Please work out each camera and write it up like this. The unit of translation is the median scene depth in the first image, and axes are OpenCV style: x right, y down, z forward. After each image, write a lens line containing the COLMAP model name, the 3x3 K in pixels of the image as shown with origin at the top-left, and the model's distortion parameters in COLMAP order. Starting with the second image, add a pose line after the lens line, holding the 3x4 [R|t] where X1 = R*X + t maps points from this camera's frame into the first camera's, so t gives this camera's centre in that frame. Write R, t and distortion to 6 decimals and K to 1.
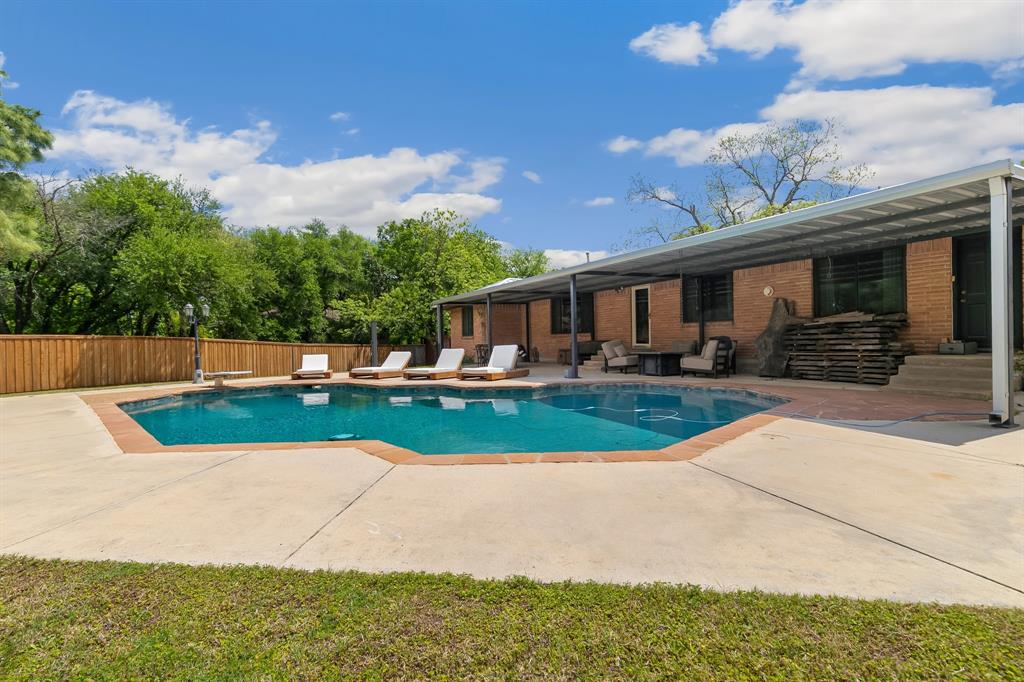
lens RADIAL K [[461.2, 0, 511.4], [0, 461.2, 343.9], [0, 0, 1]] dist [0.010591, -0.001325]
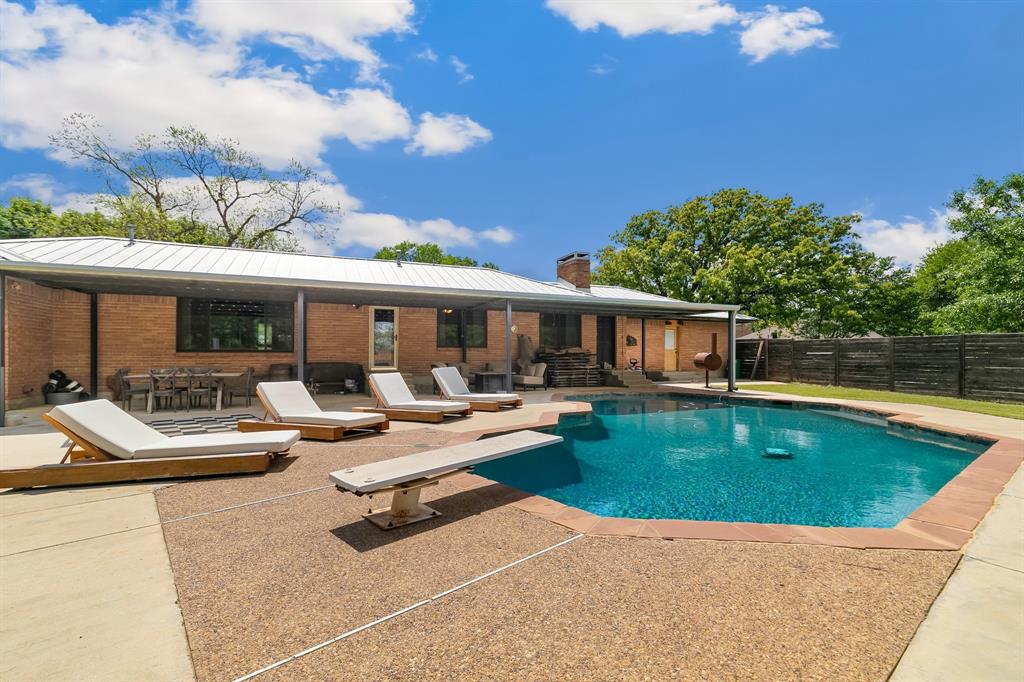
lens RADIAL K [[461.2, 0, 509.2], [0, 461.2, 353.6], [0, 0, 1]] dist [0.010591, -0.001325]
pose [[0.102878, 0.023171, 0.994424, -0.821606], [0.005747, 0.999698, -0.023889, -0.002834], [-0.994677, 0.008173, 0.102714, 0.816663]]
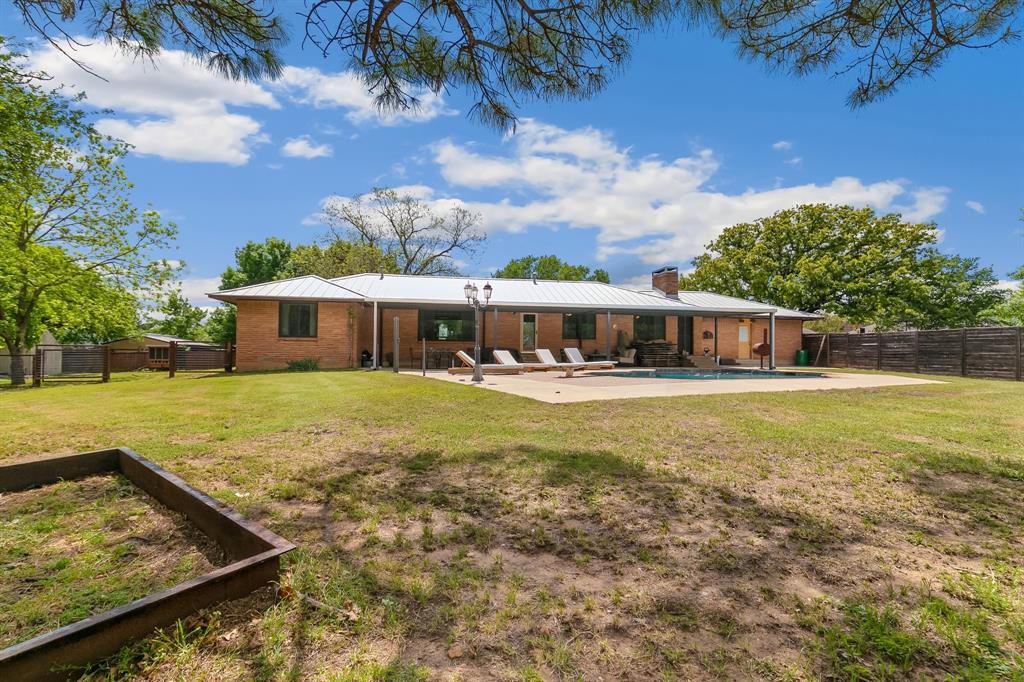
lens RADIAL K [[461.2, 0, 509.4], [0, 461.2, 344.1], [0, 0, 1]] dist [0.010591, -0.001325]
pose [[0.337414, 0.039049, 0.940546, -1.471327], [-0.006312, 0.999211, -0.039220, 0.047733], [-0.941335, 0.007297, 0.337394, 0.702073]]
